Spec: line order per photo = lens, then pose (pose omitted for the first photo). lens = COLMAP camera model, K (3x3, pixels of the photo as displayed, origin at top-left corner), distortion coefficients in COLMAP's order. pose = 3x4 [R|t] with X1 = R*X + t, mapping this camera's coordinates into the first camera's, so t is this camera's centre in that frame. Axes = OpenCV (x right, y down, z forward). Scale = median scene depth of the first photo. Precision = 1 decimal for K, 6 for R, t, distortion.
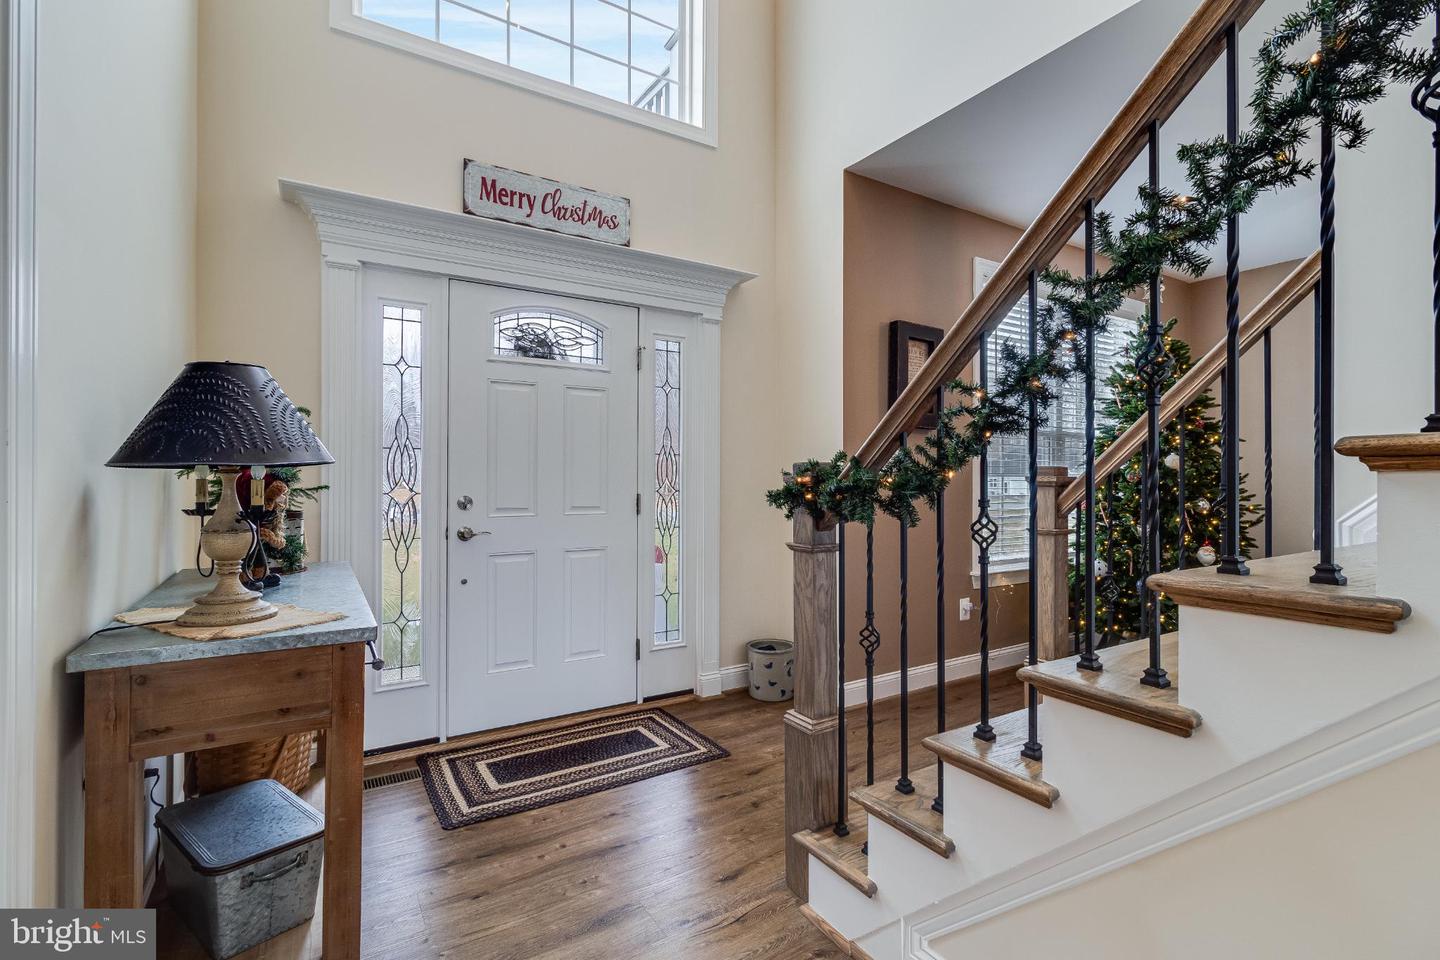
lens RADIAL K [[661.1, 0, 719.3], [0, 661.1, 481.1], [0, 0, 1]] dist [0.001778, -0.000063]
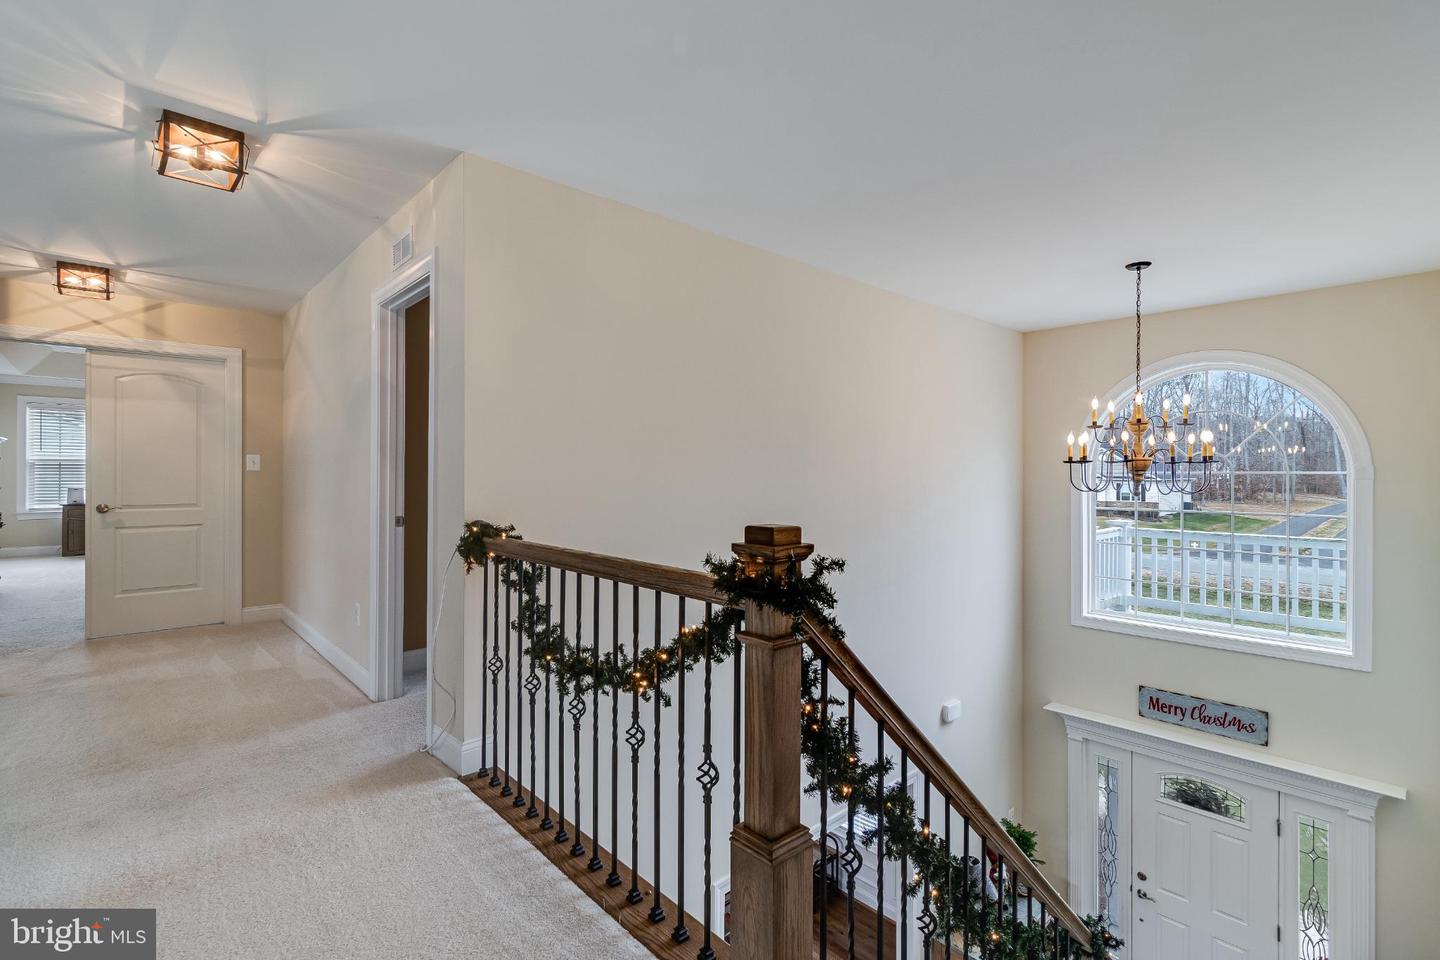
lens RADIAL K [[661.1, 0, 720.9], [0, 661.1, 477.9], [0, 0, 1]] dist [0.001778, -0.000063]
pose [[0.202415, 0.000624, -0.979300, 1.085680], [-0.006017, 0.999982, -0.000606, -0.992338], [0.979281, 0.006015, 0.202415, -0.453503]]
